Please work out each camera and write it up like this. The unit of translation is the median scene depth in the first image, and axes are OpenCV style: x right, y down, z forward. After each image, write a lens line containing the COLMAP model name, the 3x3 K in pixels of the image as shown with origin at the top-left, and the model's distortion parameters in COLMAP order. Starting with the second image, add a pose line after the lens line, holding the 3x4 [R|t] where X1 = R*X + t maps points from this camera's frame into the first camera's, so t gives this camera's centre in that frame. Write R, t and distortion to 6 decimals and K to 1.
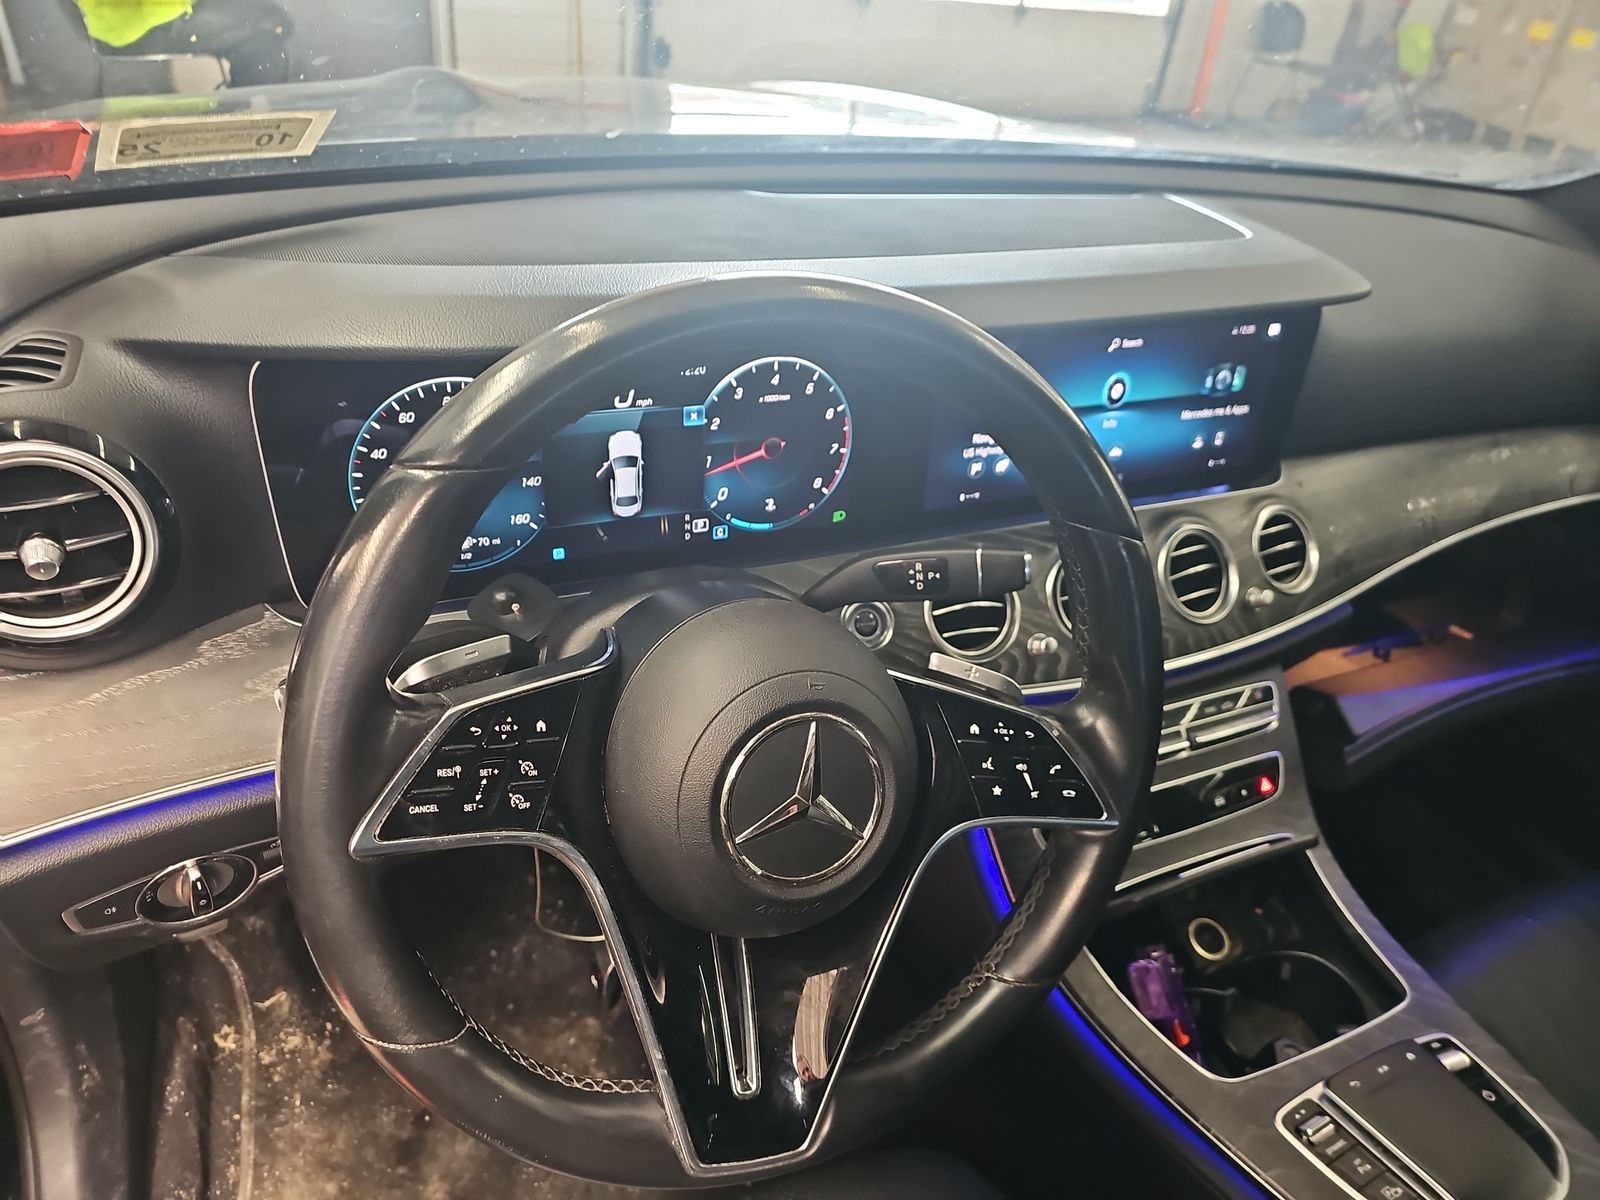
lens RADIAL K [[1071.8, 0, 794.5], [0, 1071.8, 587.8], [0, 0, 1]] dist [0.058807, -0.056362]
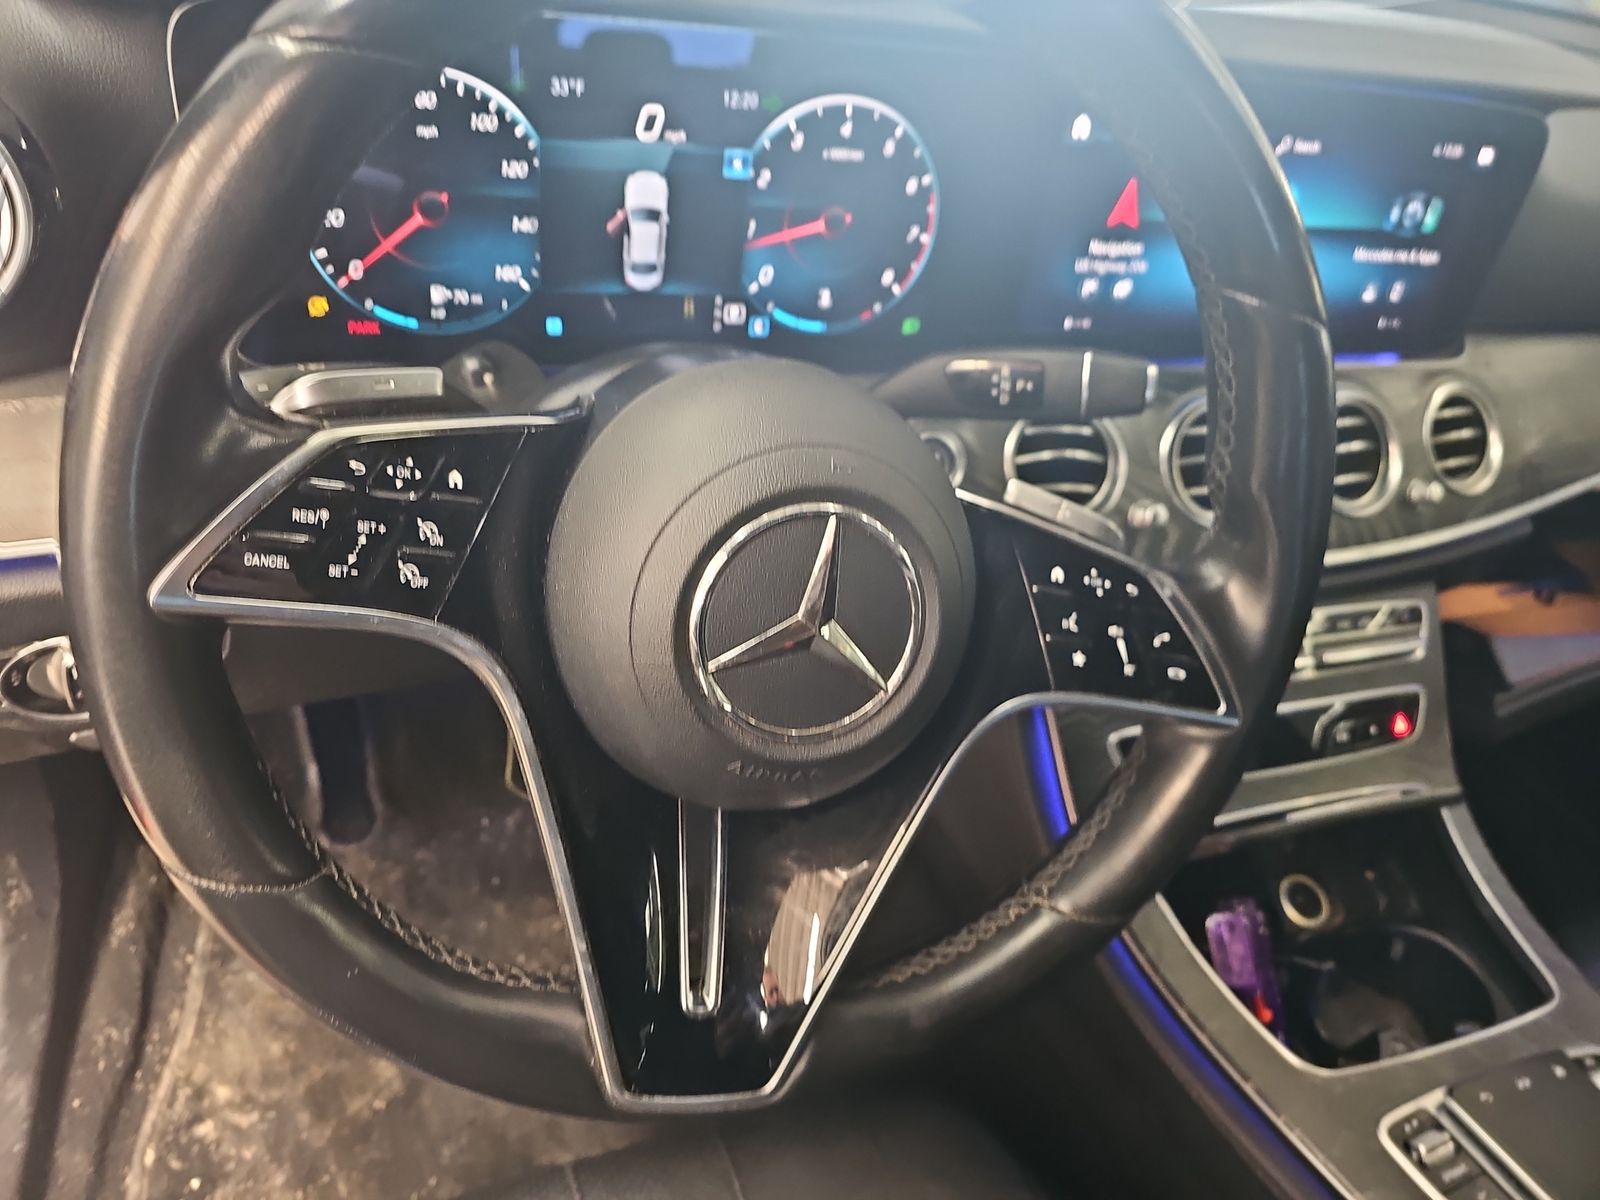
lens RADIAL K [[1083.4, 0, 791.5], [0, 1083.4, 558.4], [0, 0, 1]] dist [0.032247, -0.034842]
pose [[0.992362, 0.104408, -0.065708, 0.027555], [-0.101538, 0.993786, 0.045607, 0.085265], [0.070061, -0.038587, 0.996796, 0.197262]]
